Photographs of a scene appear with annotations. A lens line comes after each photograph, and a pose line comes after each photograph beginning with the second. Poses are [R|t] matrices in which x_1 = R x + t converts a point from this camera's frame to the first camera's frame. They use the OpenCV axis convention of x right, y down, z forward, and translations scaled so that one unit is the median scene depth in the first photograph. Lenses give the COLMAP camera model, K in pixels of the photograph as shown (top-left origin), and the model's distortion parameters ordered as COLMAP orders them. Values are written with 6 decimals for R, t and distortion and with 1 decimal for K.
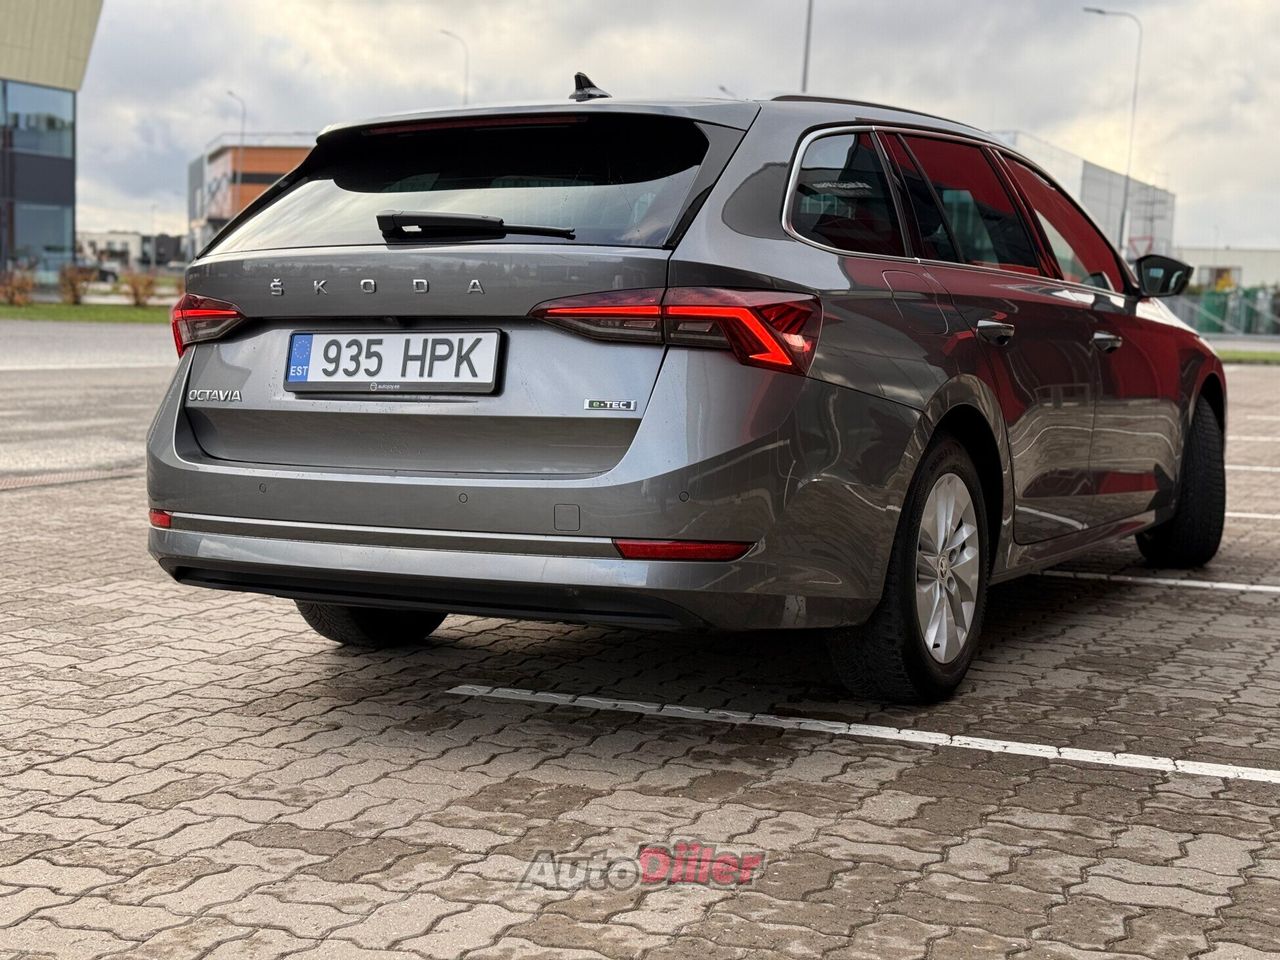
lens RADIAL K [[1773.8, 0, 632.2], [0, 1773.8, 482.2], [0, 0, 1]] dist [0.128583, 0.000000]
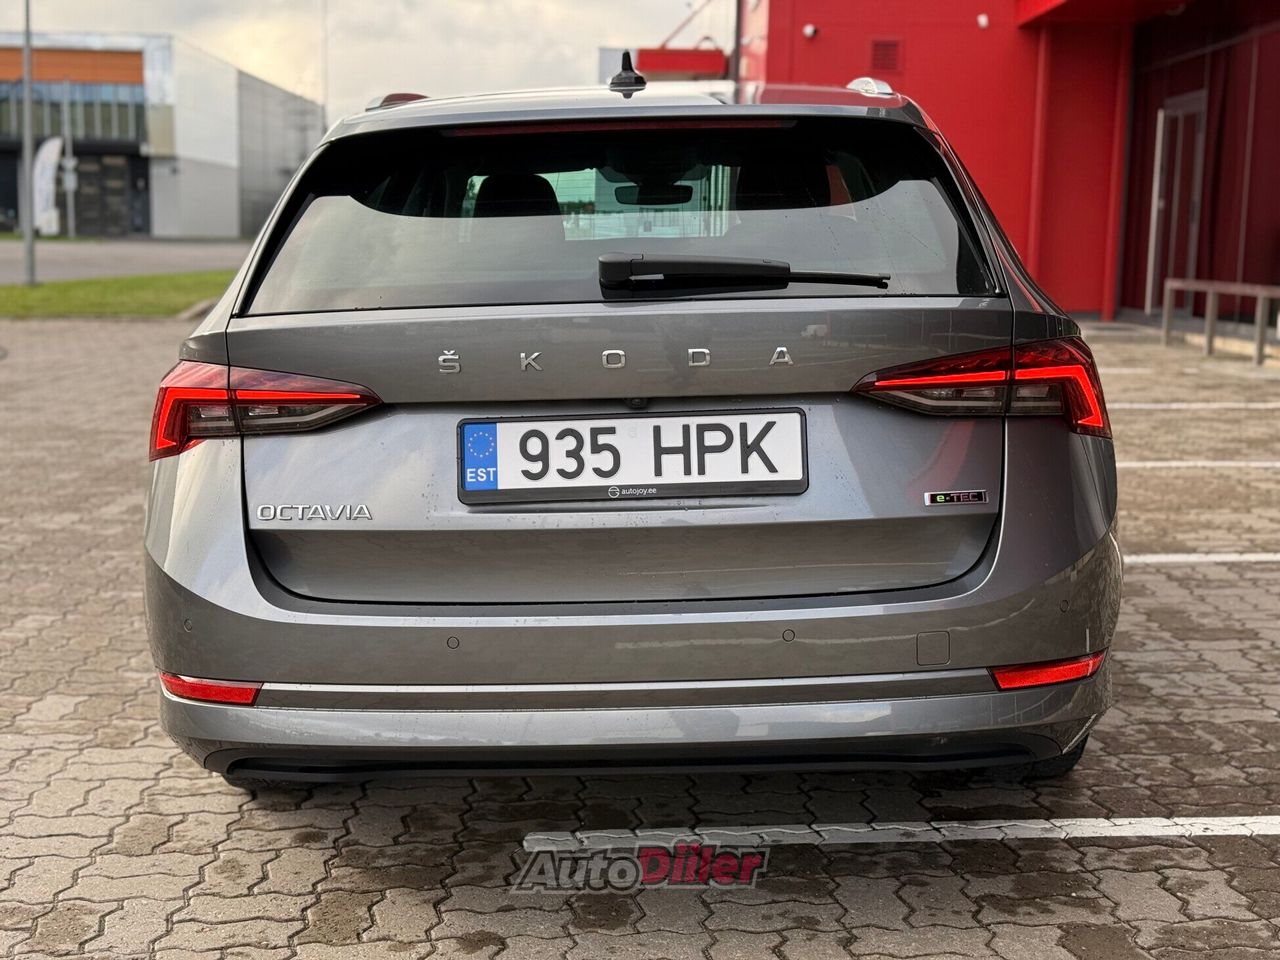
lens RADIAL K [[1773.8, 0, 657.0], [0, 1773.8, 453.6], [0, 0, 1]] dist [0.128583, 0.000000]
pose [[0.892002, -0.079352, 0.445012, -0.460763], [0.064301, 0.996734, 0.048844, -0.105430], [-0.447434, -0.014954, 0.894192, 0.334006]]
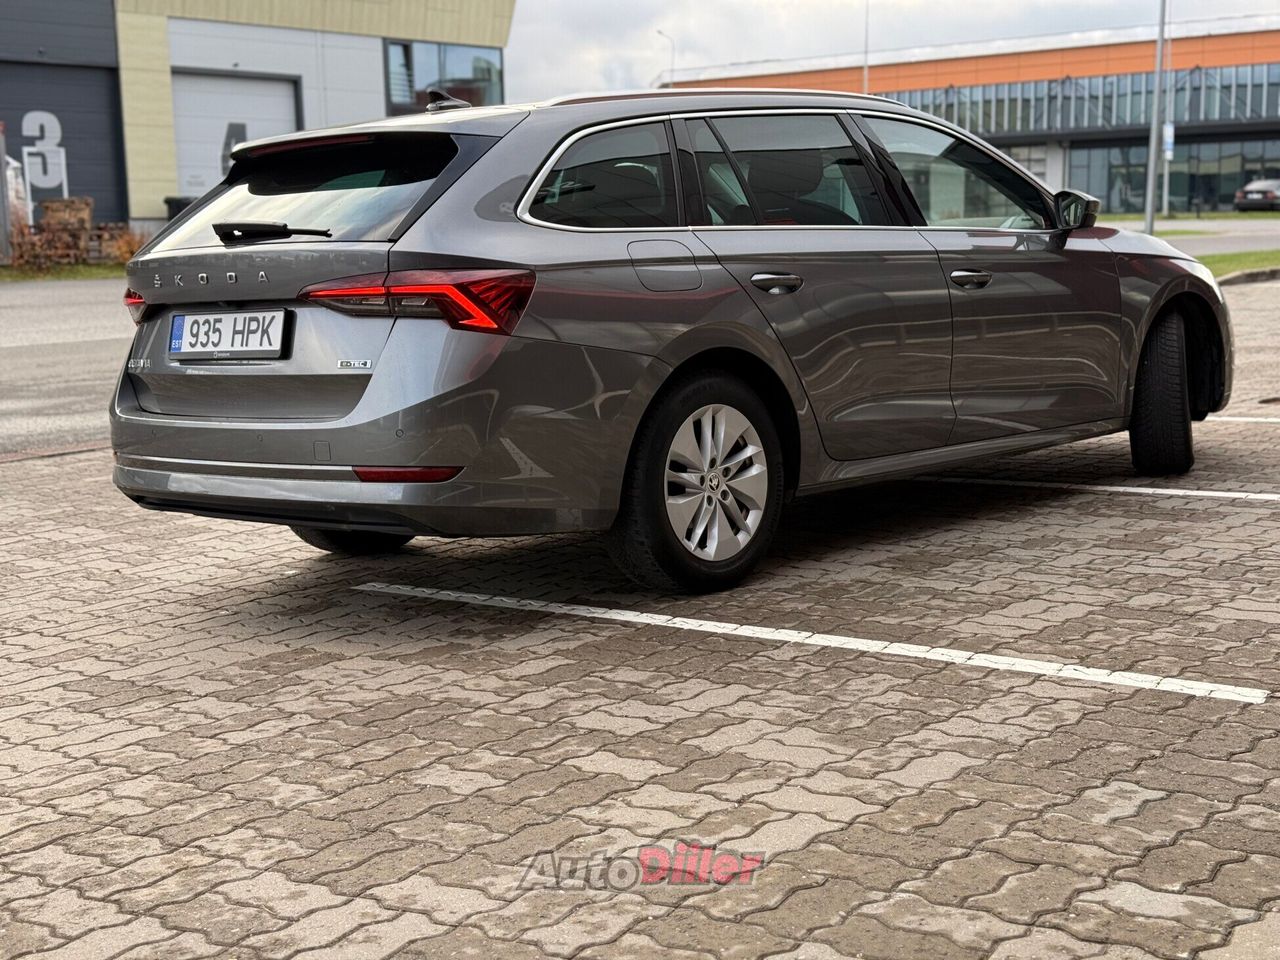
lens RADIAL K [[1773.8, 0, 634.4], [0, 1773.8, 480.8], [0, 0, 1]] dist [0.128583, 0.000000]
pose [[0.966992, -0.020508, -0.253980, 0.494341], [0.031477, 0.998735, 0.039200, -0.002594], [0.252855, -0.045901, 0.966415, -0.209267]]
